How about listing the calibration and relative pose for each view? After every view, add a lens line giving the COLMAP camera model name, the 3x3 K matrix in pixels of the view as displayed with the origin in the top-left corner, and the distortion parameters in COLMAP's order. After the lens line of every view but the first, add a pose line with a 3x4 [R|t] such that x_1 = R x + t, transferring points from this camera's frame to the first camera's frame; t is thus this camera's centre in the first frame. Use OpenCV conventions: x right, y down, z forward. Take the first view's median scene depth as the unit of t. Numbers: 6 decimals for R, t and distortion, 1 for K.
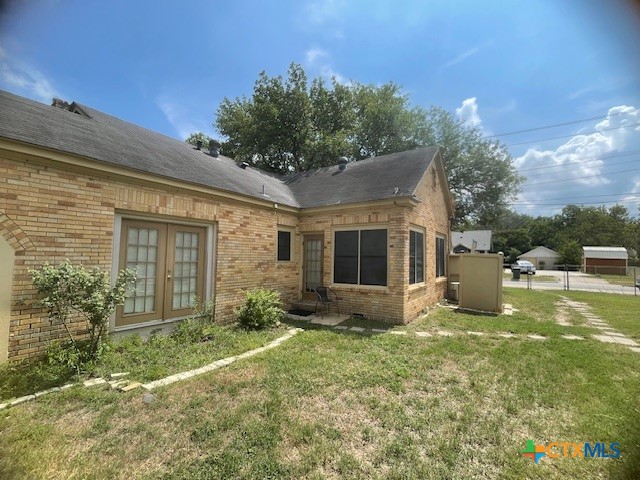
lens RADIAL K [[290.2, 0, 320.0], [0, 290.2, 240.0], [0, 0, 1]] dist [-0.008993, 0.000342]
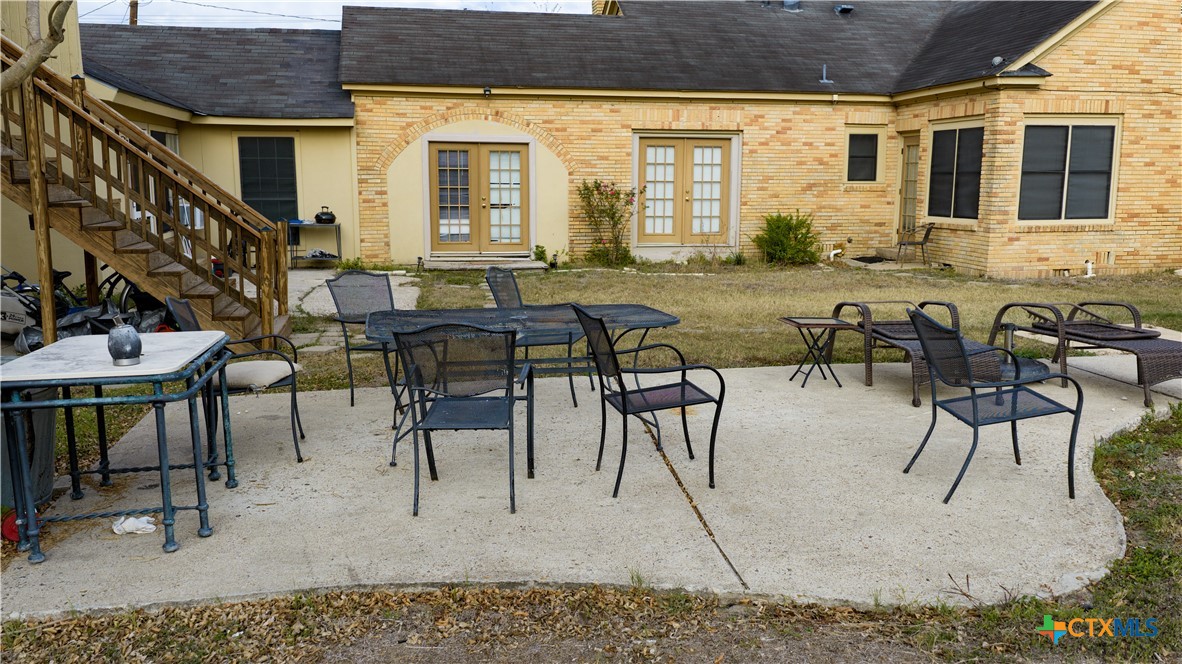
lens RADIAL K [[966.7, 0, 591.0], [0, 966.7, 332.0], [0, 0, 1]] dist [0.011438, -0.007183]
pose [[0.700413, 0.103566, -0.706184, 1.559499], [0.047954, 0.980352, 0.191337, -0.059826], [0.712125, -0.167879, 0.681685, -1.455059]]
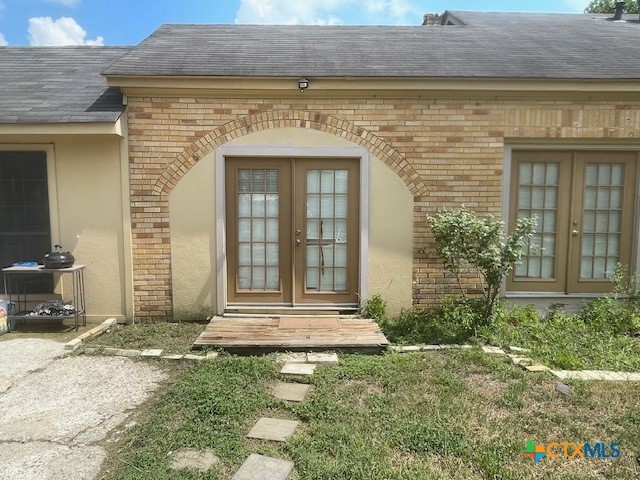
lens RADIAL K [[441.5, 0, 320.0], [0, 441.5, 240.0], [0, 0, 1]] dist [0.005495, -0.004261]
pose [[0.574474, 0.055143, -0.816663, -0.024057], [0.054810, 0.992897, 0.105598, 0.006349], [0.816686, -0.105425, 0.567371, -0.072007]]
